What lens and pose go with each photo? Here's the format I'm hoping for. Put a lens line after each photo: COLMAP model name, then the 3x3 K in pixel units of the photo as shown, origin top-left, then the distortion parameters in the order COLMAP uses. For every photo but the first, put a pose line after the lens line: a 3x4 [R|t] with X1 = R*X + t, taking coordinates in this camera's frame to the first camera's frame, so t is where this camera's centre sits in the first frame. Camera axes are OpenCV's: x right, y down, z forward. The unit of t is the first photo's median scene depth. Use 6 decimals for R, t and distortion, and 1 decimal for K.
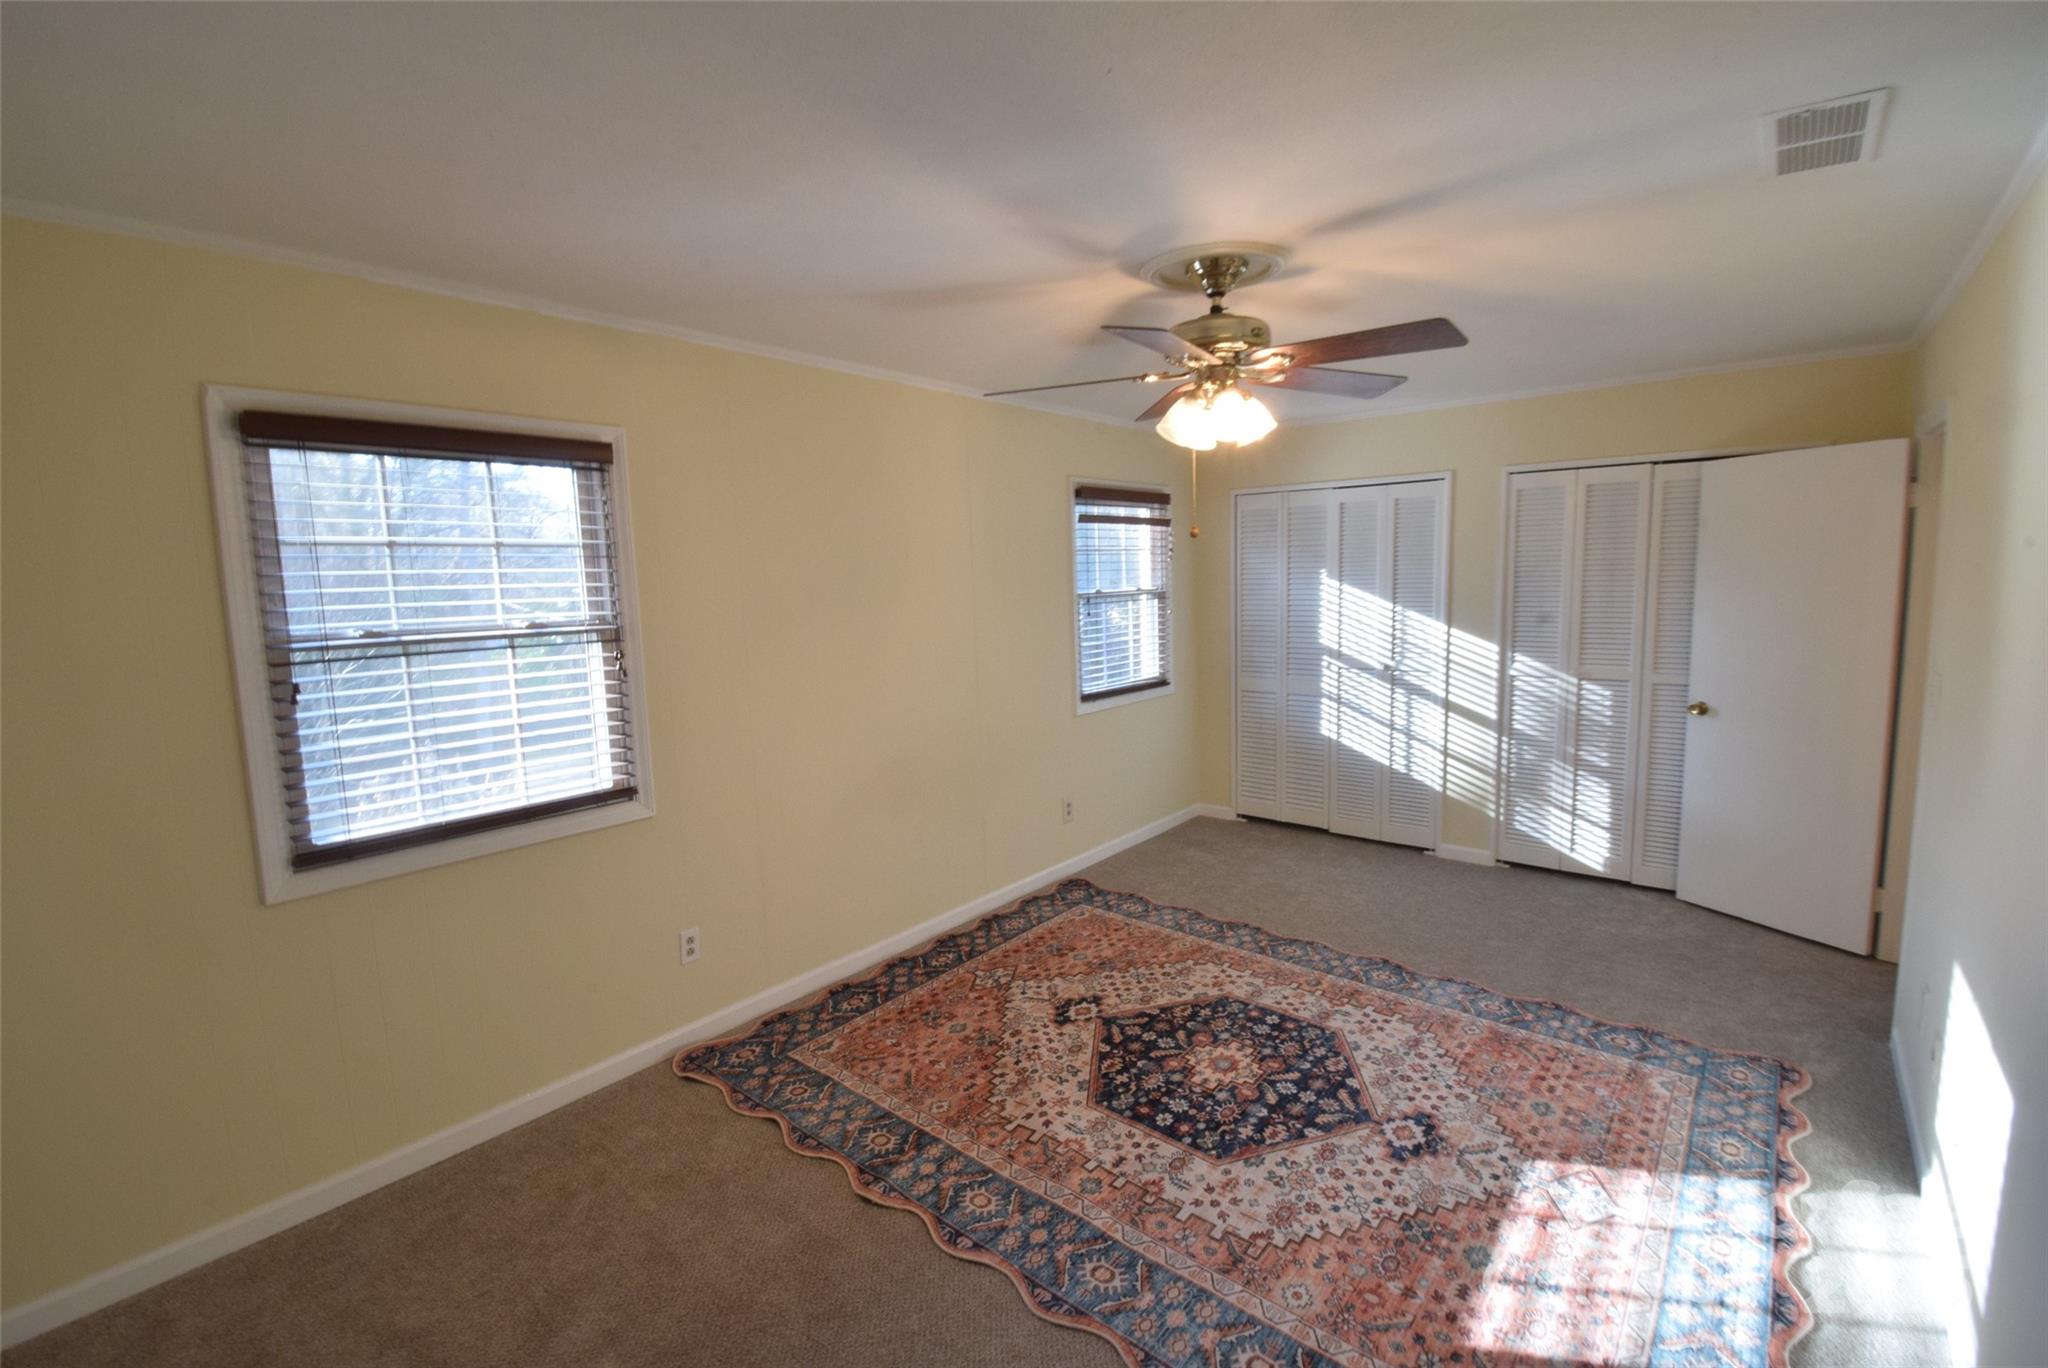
lens RADIAL K [[907.5, 0, 1025.9], [0, 907.5, 676.0], [0, 0, 1]] dist [0.004057, -0.017659]
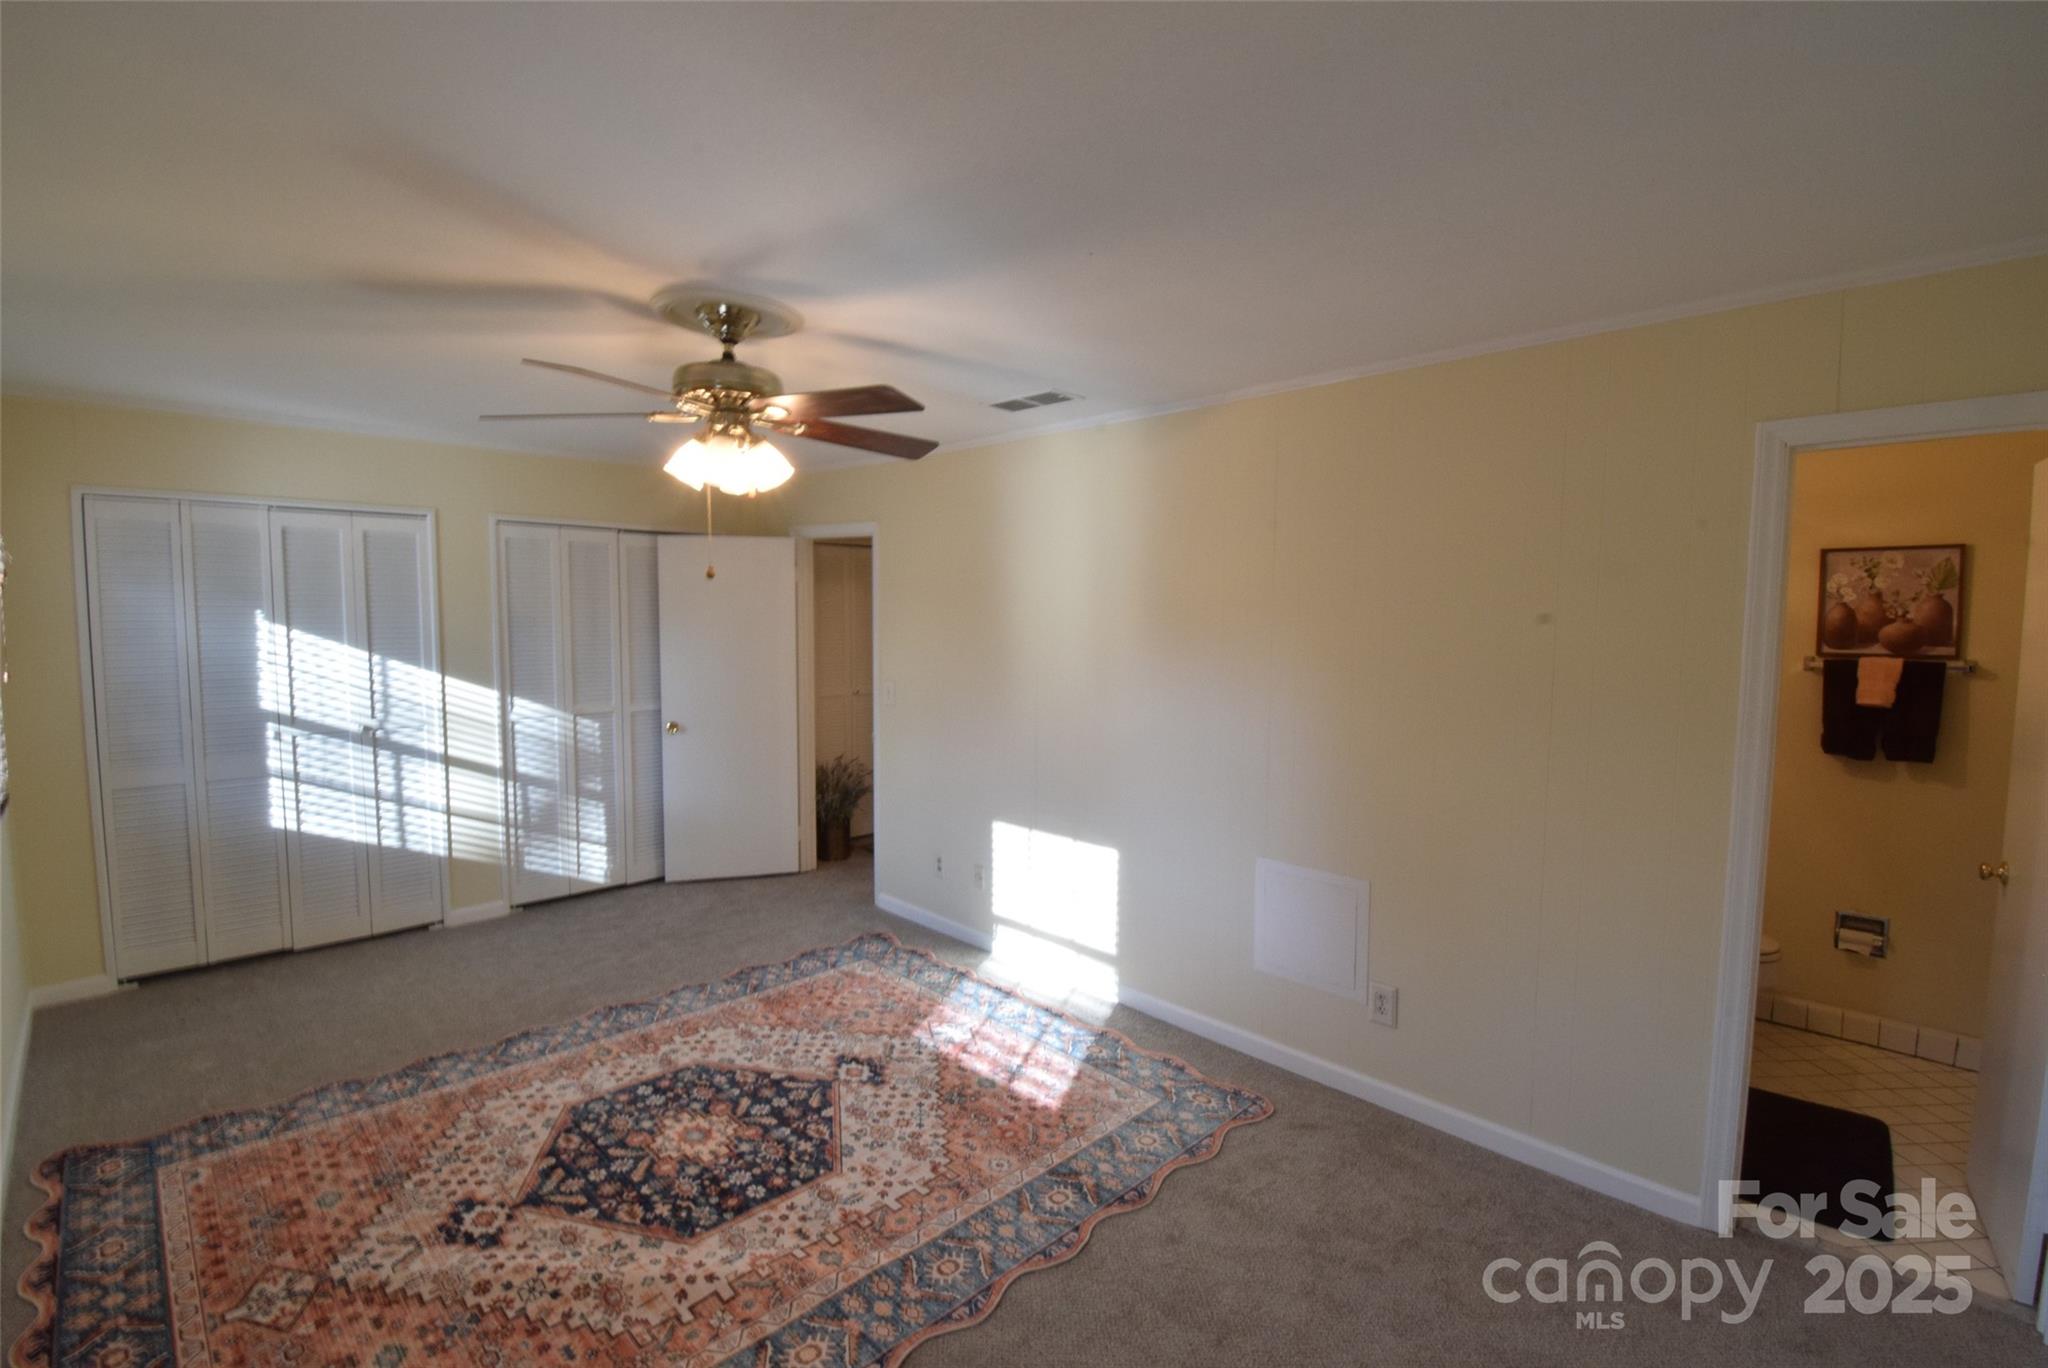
lens RADIAL K [[907.5, 0, 1035.2], [0, 907.5, 668.8], [0, 0, 1]] dist [0.004057, -0.017659]
pose [[0.084864, -0.041815, 0.995515, -0.656508], [0.103851, 0.994049, 0.032901, -0.046842], [-0.990966, 0.100593, 0.088701, 0.509950]]
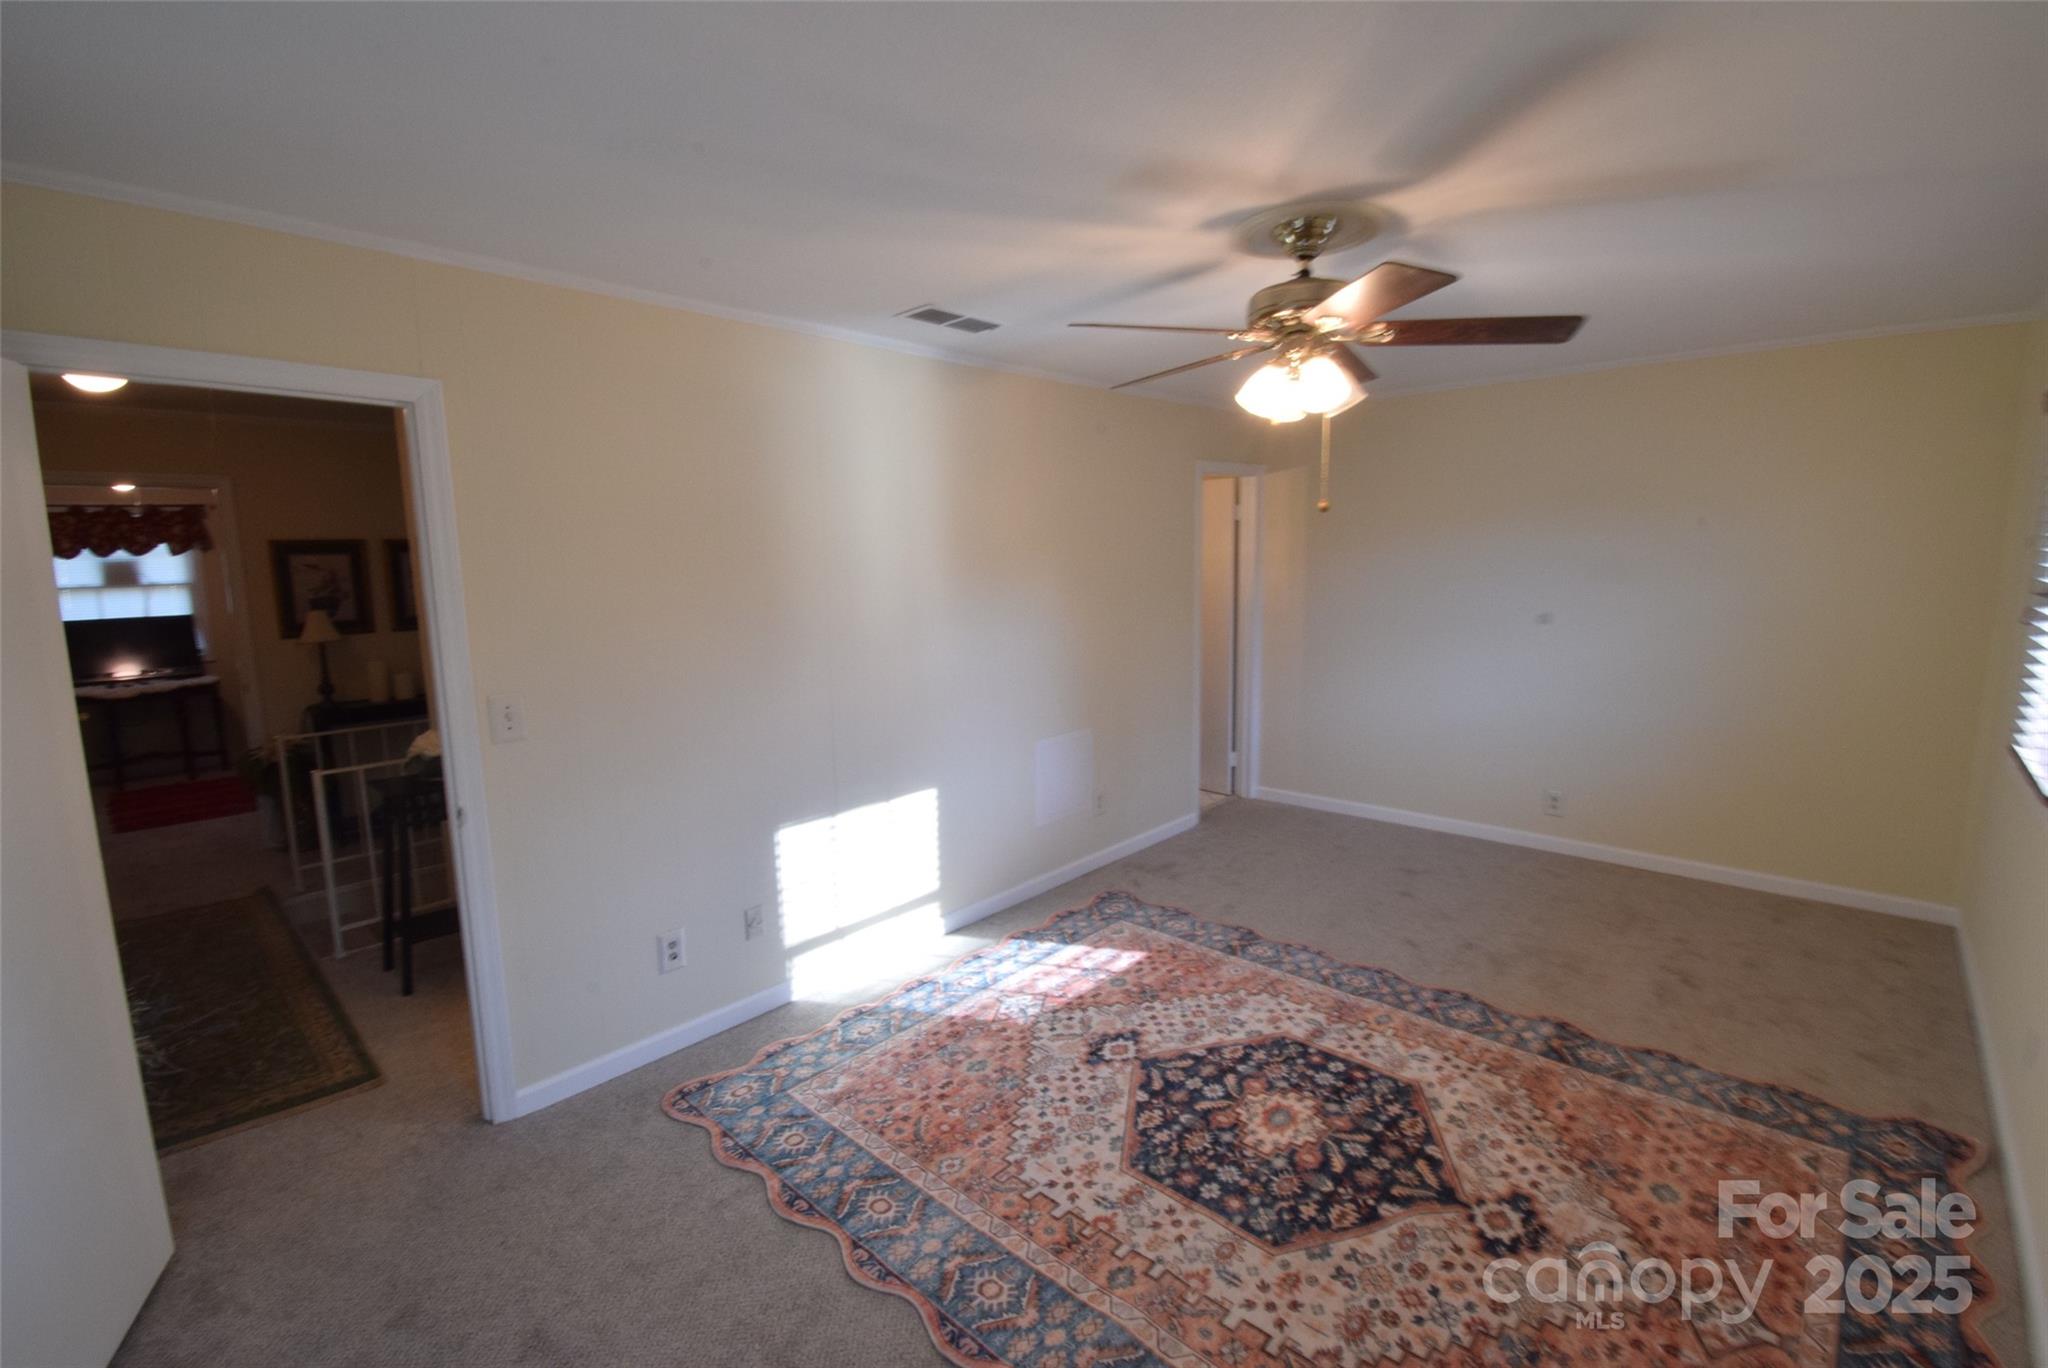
lens RADIAL K [[907.5, 0, 1014.8], [0, 907.5, 677.6], [0, 0, 1]] dist [0.004057, -0.017659]
pose [[-0.996754, 0.036601, 0.071708, 0.386185], [0.053540, 0.966534, 0.250890, -0.209788], [-0.060125, 0.253915, -0.965356, 1.715177]]
